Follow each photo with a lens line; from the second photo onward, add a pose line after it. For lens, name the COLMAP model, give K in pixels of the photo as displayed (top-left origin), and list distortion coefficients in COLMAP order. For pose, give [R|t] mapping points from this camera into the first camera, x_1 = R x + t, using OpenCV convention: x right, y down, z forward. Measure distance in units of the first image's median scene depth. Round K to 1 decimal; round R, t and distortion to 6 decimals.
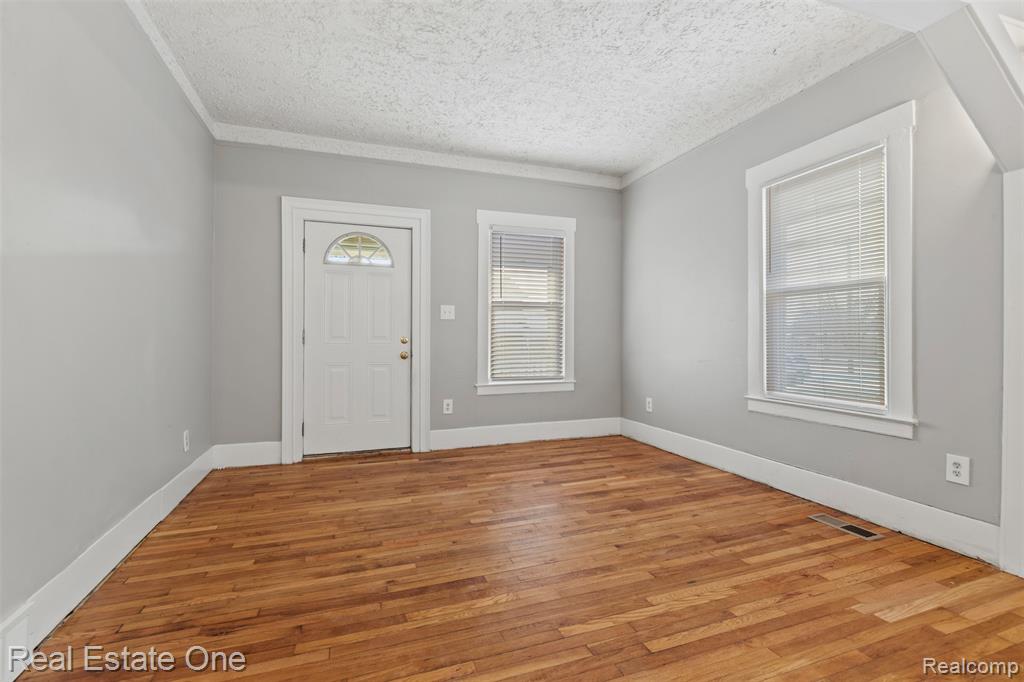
lens RADIAL K [[464.7, 0, 512.3], [0, 464.7, 337.4], [0, 0, 1]] dist [-0.002207, 0.000042]
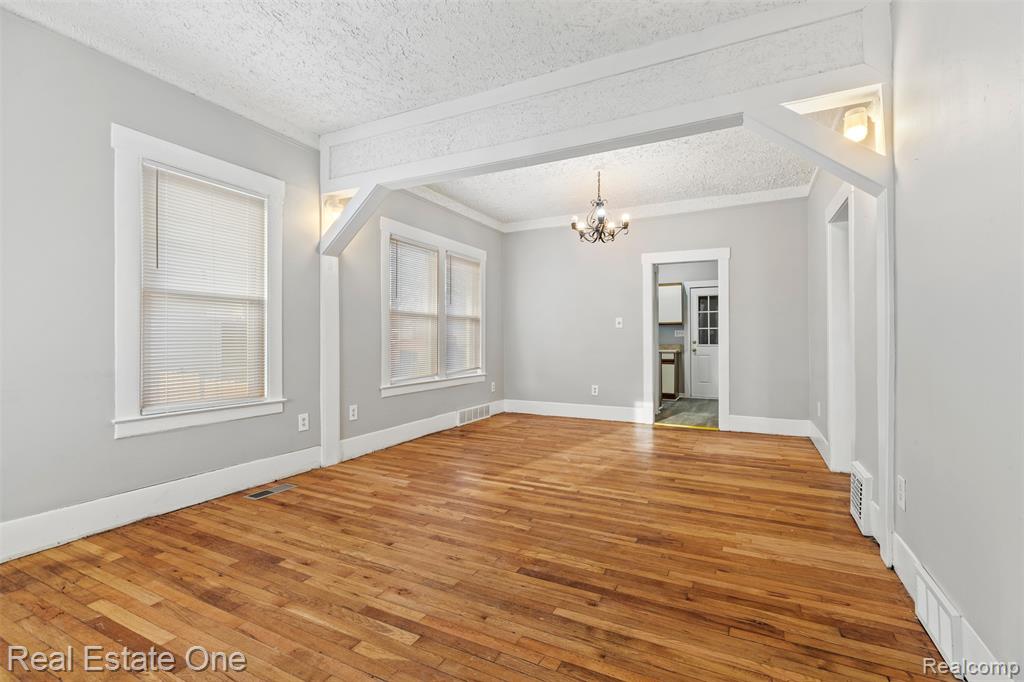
lens RADIAL K [[464.7, 0, 509.7], [0, 464.7, 340.8], [0, 0, 1]] dist [-0.002207, 0.000042]
pose [[-0.683573, 0.001246, 0.729881, -0.747422], [0.000958, 0.999999, -0.000809, -0.004405], [-0.729882, 0.000146, -0.683573, 1.583584]]
